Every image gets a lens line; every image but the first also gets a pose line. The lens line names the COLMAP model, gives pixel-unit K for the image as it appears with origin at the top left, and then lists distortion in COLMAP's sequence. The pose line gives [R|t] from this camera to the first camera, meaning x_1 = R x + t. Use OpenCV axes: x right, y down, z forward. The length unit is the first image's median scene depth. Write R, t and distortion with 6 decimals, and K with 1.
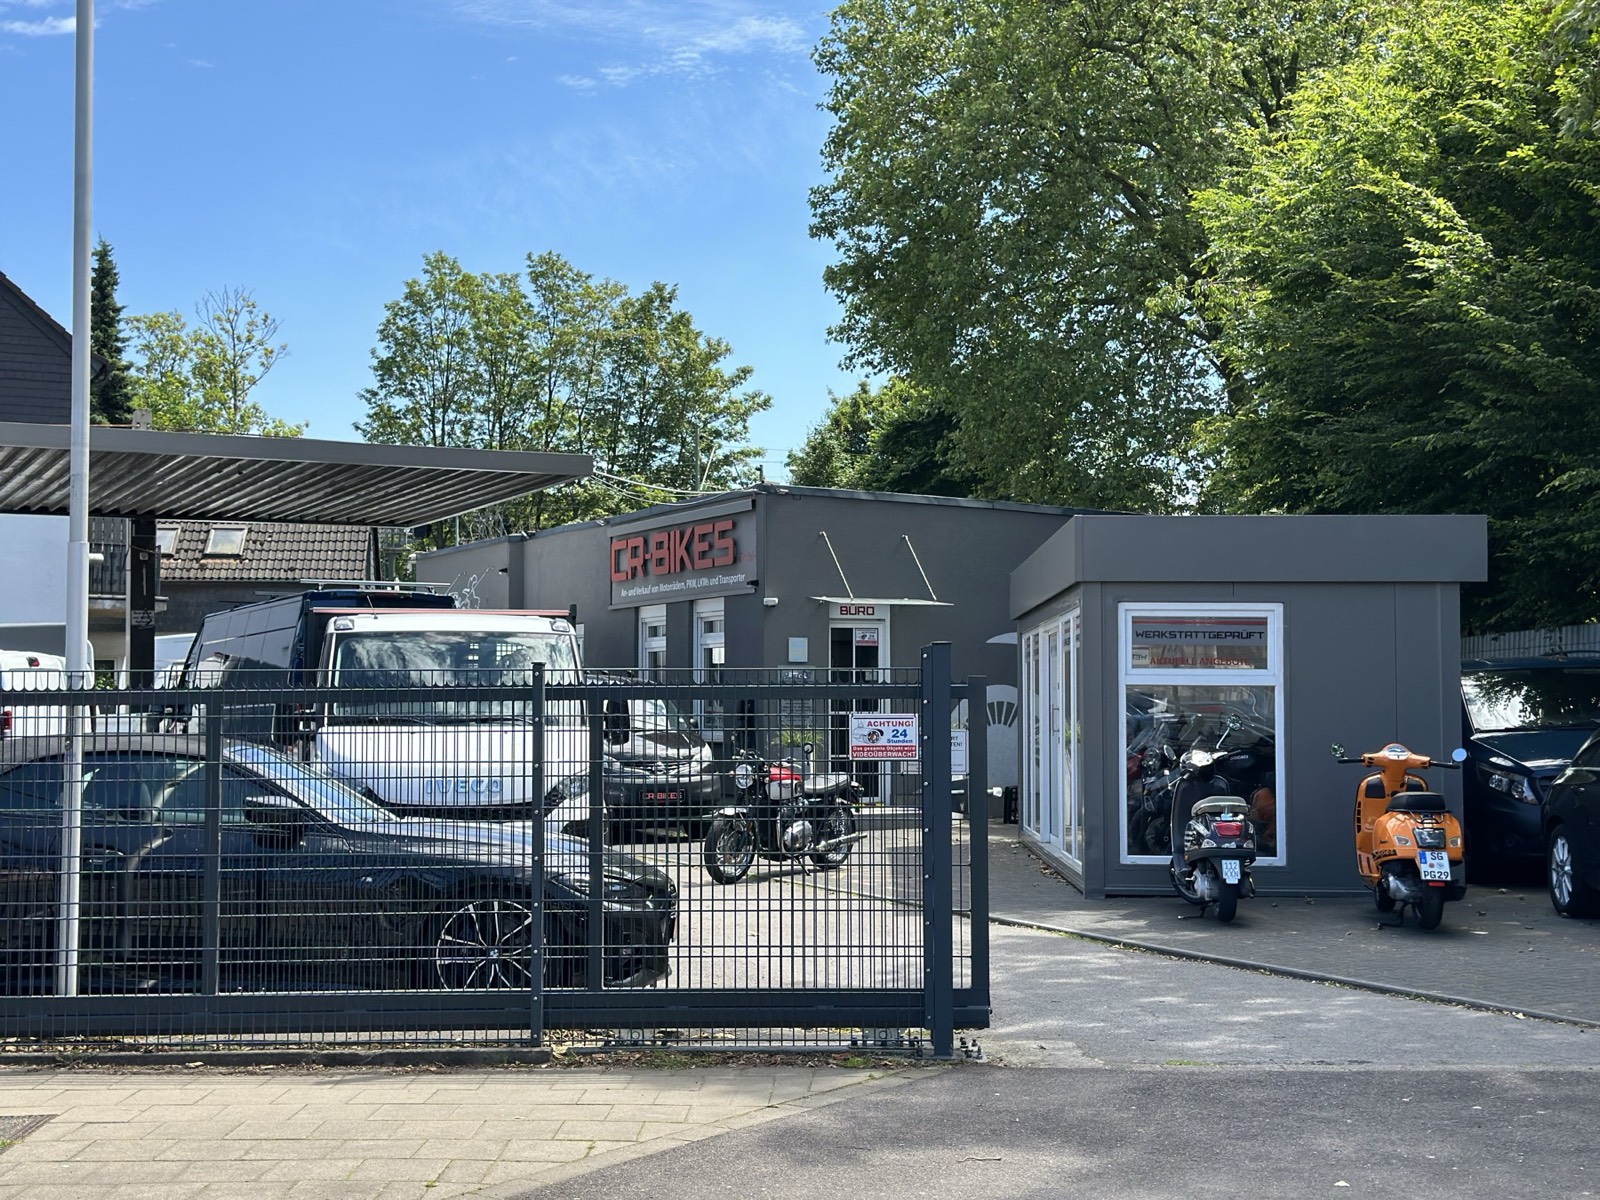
lens RADIAL K [[2225.1, 0, 800.0], [0, 2225.1, 600.0], [0, 0, 1]] dist [0.098503, -0.025540]
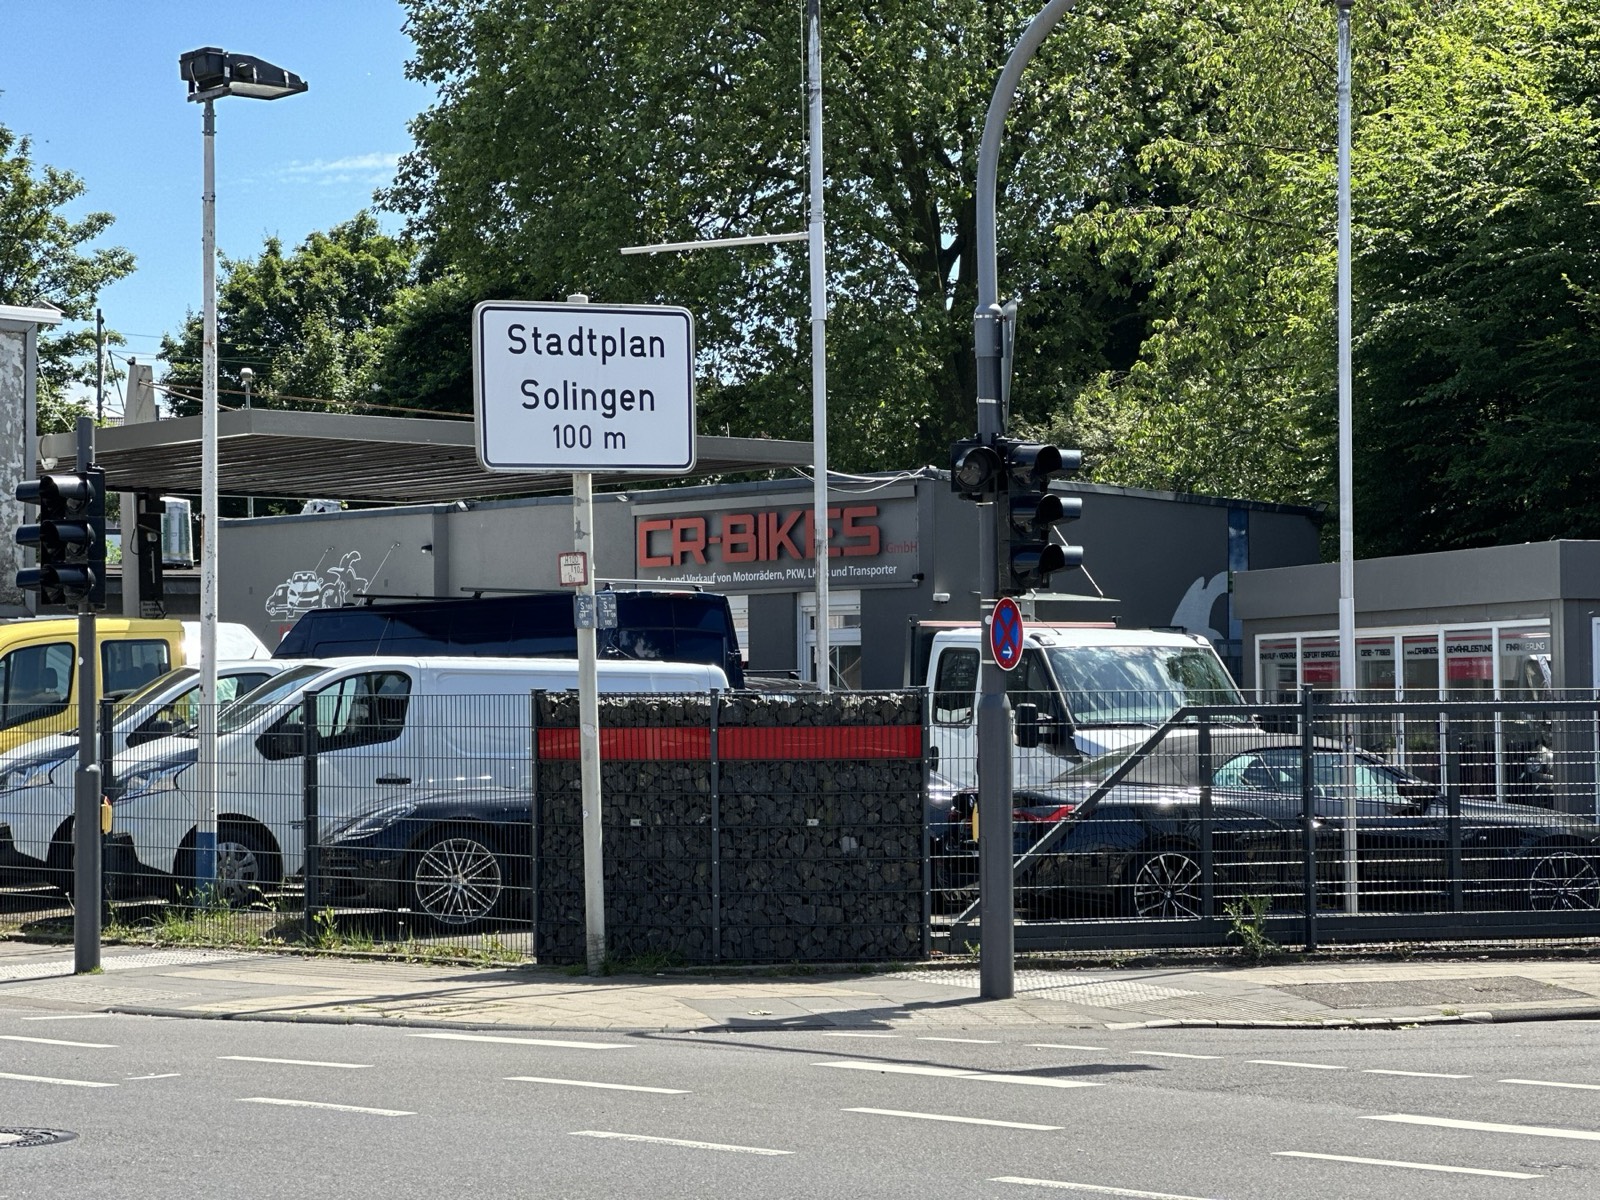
lens RADIAL K [[3556.4, 0, 800.0], [0, 3556.4, 600.0], [0, 0, 1]] dist [-0.026761, 3.591688]
pose [[0.953015, 0.000545, 0.302923, -0.486119], [-0.006618, 0.999797, 0.019021, -0.024128], [-0.302851, -0.020132, 0.952825, -0.382213]]
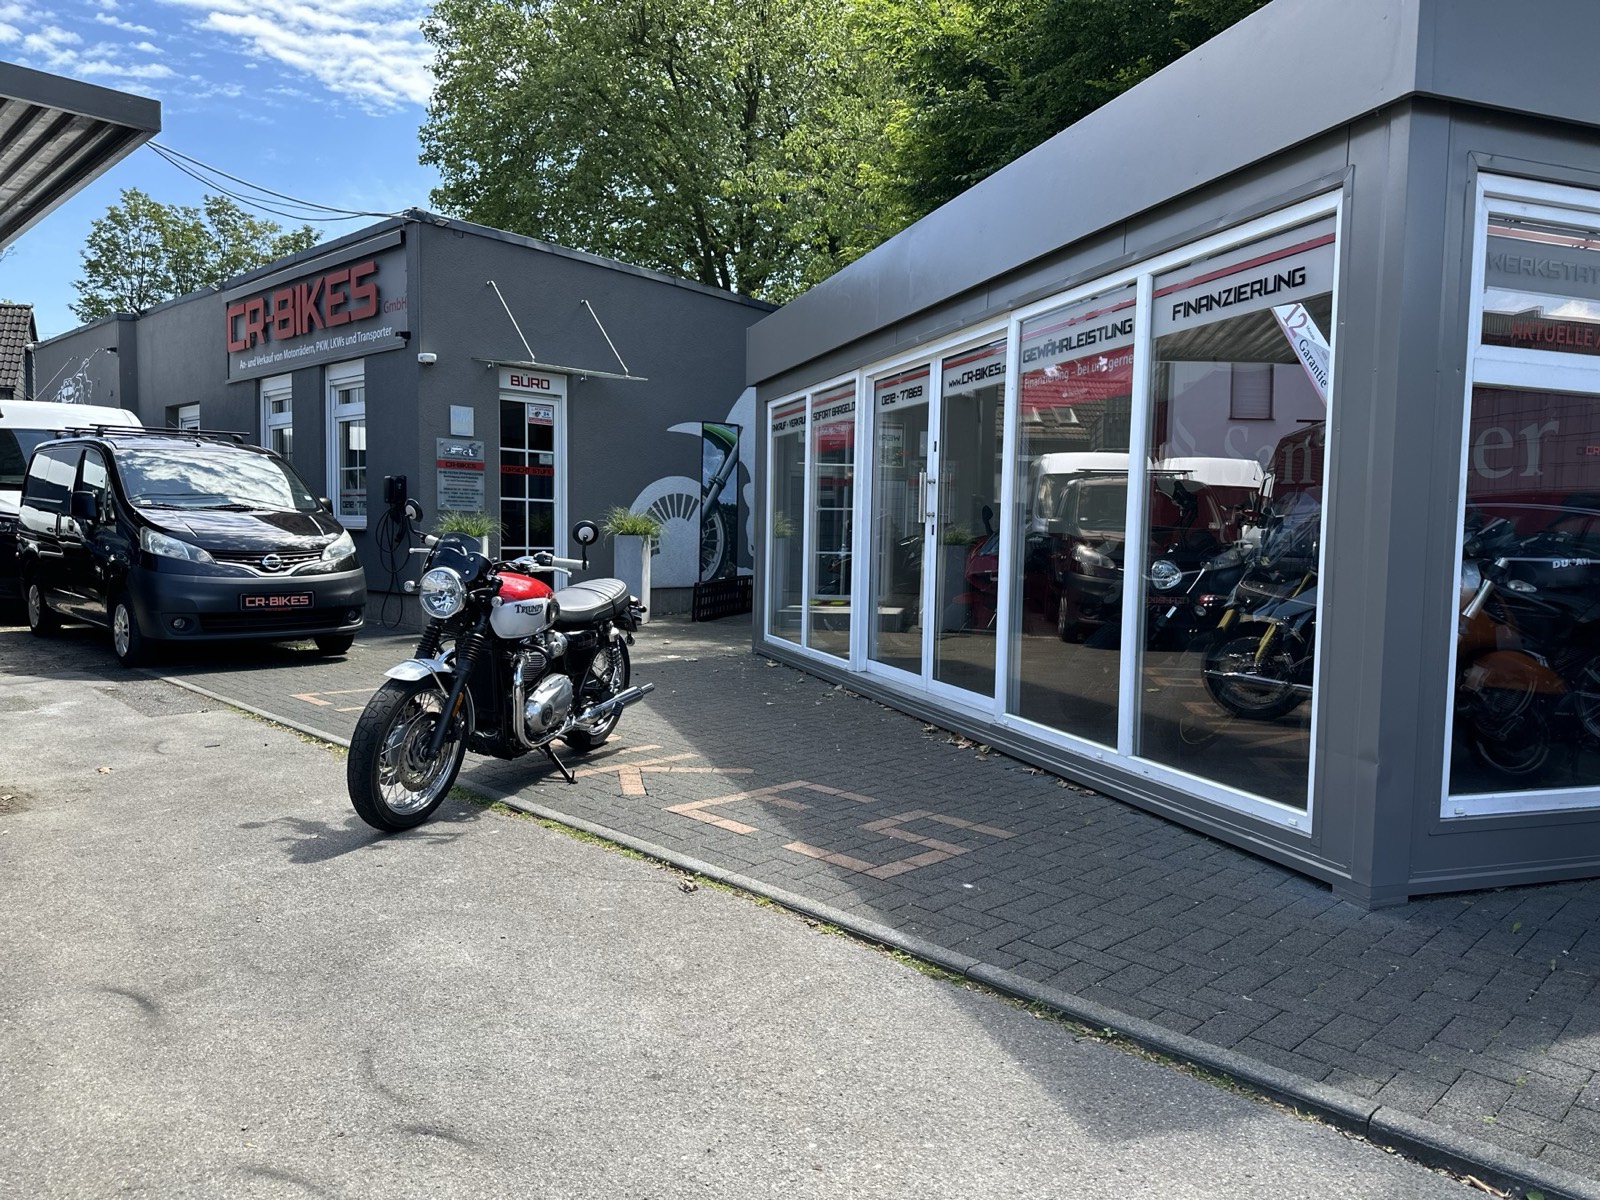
lens RADIAL K [[1113.9, 0, 809.4], [0, 1113.9, 607.4], [0, 0, 1]] dist [0.089752, -0.111976]
pose [[0.939382, -0.006114, 0.342819, -0.022206], [-0.035951, 0.992573, 0.116214, 0.035669], [-0.340983, -0.121494, 0.932185, 0.511391]]
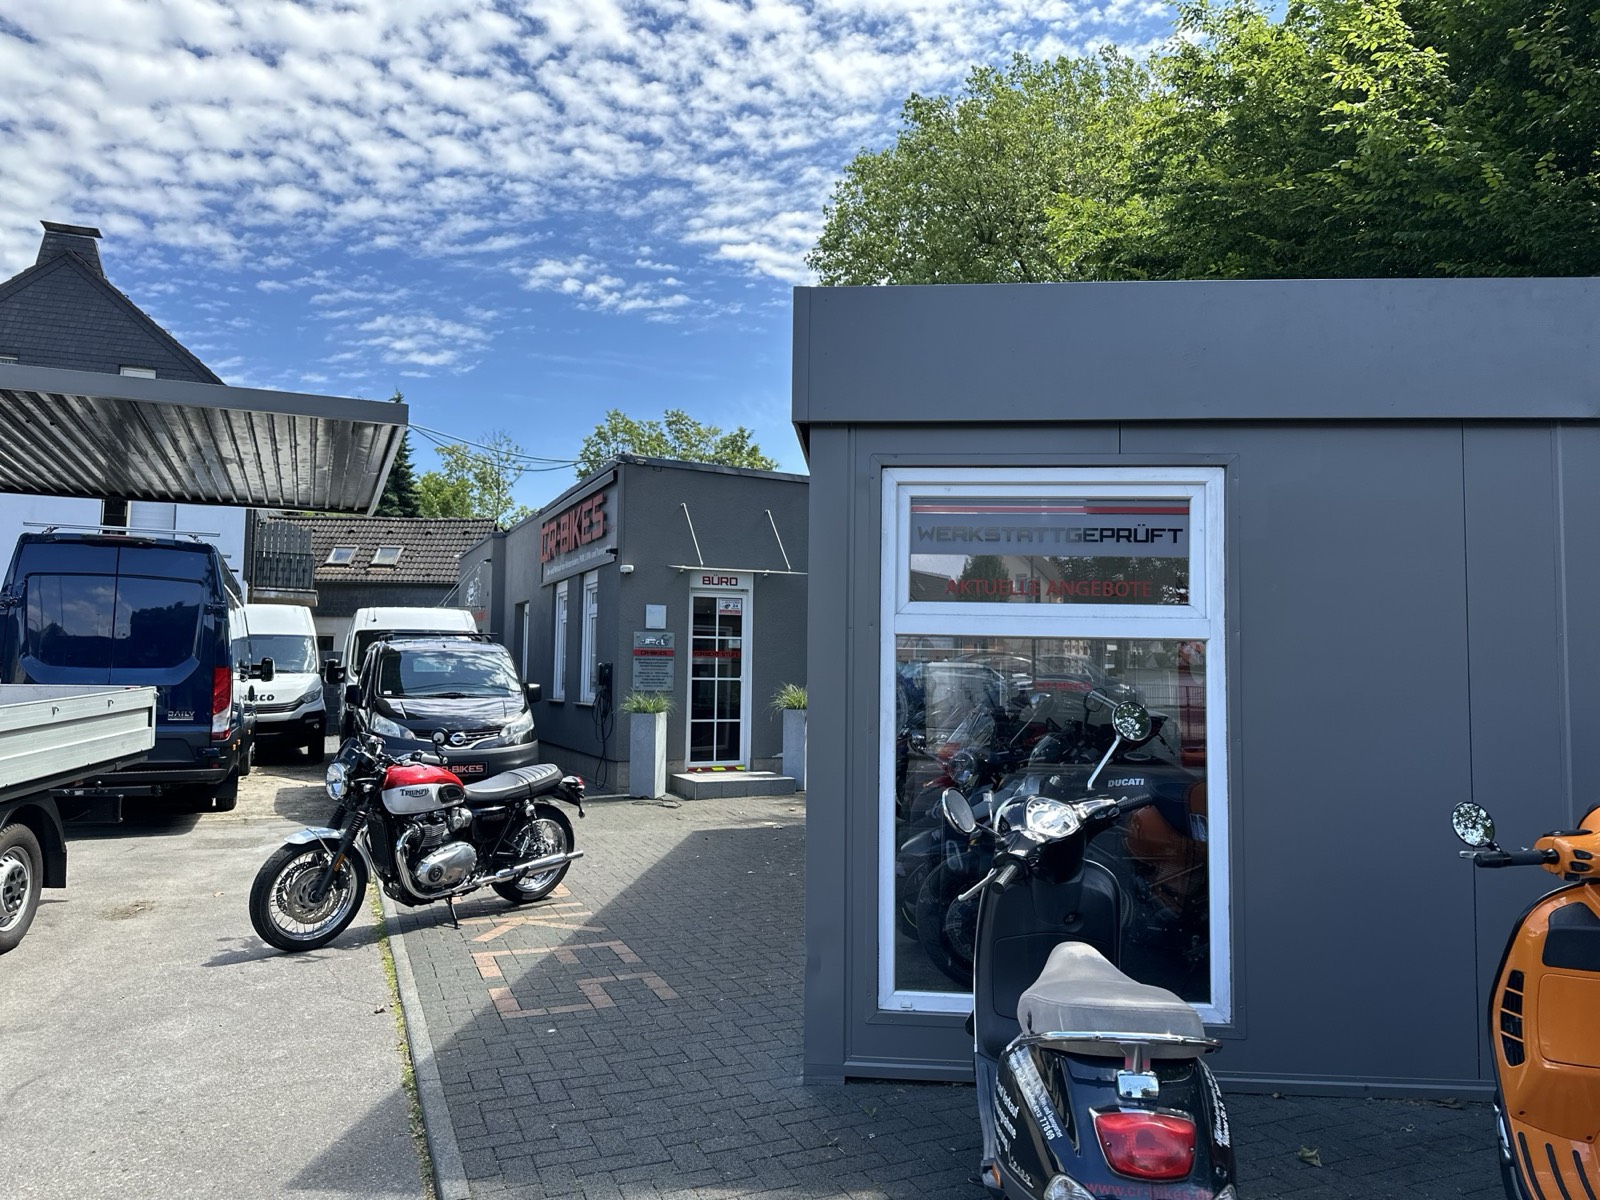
lens RADIAL K [[1120.7, 0, 800.0], [0, 1120.7, 600.0], [0, 0, 1]] dist [0.085211, -0.136342]
pose [[0.998932, 0.009196, -0.045271, 0.082519], [-0.009971, 0.999807, -0.016919, 0.021113], [0.045107, 0.017352, 0.998831, 0.456158]]
